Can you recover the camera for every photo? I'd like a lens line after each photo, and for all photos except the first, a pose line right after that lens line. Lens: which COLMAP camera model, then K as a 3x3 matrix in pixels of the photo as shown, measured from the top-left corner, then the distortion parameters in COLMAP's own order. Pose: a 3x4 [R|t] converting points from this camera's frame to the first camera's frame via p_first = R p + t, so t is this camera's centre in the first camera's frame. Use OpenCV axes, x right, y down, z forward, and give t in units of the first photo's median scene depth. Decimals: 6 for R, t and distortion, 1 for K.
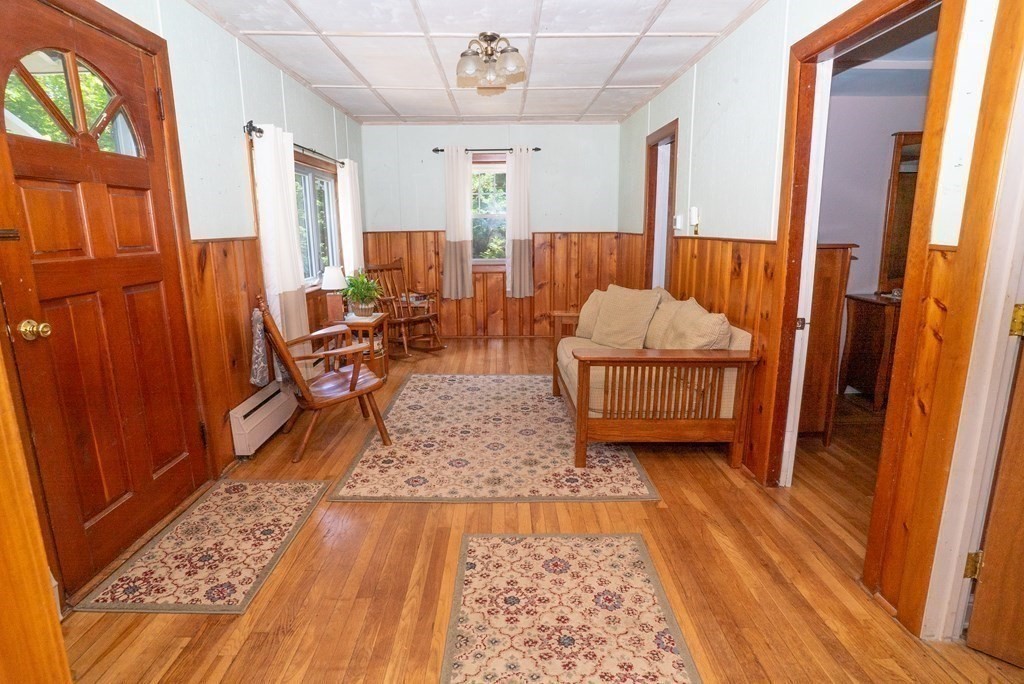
lens RADIAL K [[532.5, 0, 512.0], [0, 532.5, 342.0], [0, 0, 1]] dist [-0.086525, 0.042331]
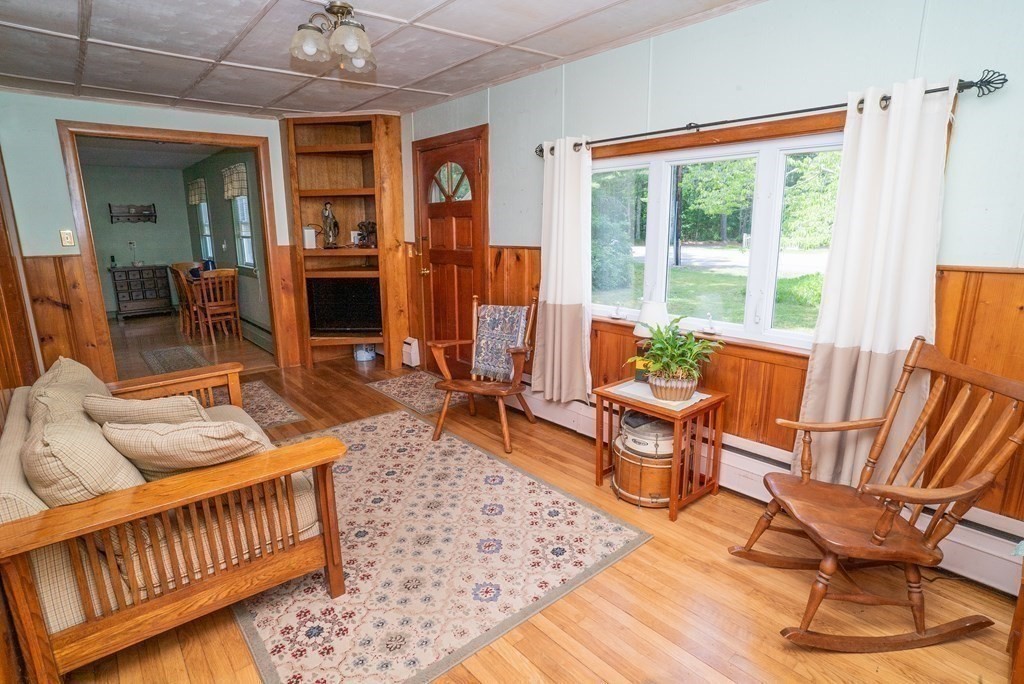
lens RADIAL K [[532.5, 0, 512.0], [0, 532.5, 342.0], [0, 0, 1]] dist [-0.086525, 0.042331]
pose [[-0.772558, 0.145636, -0.618016, 0.358801], [-0.126055, 0.918786, 0.374088, -0.519733], [0.622306, 0.366909, -0.691458, 2.179580]]
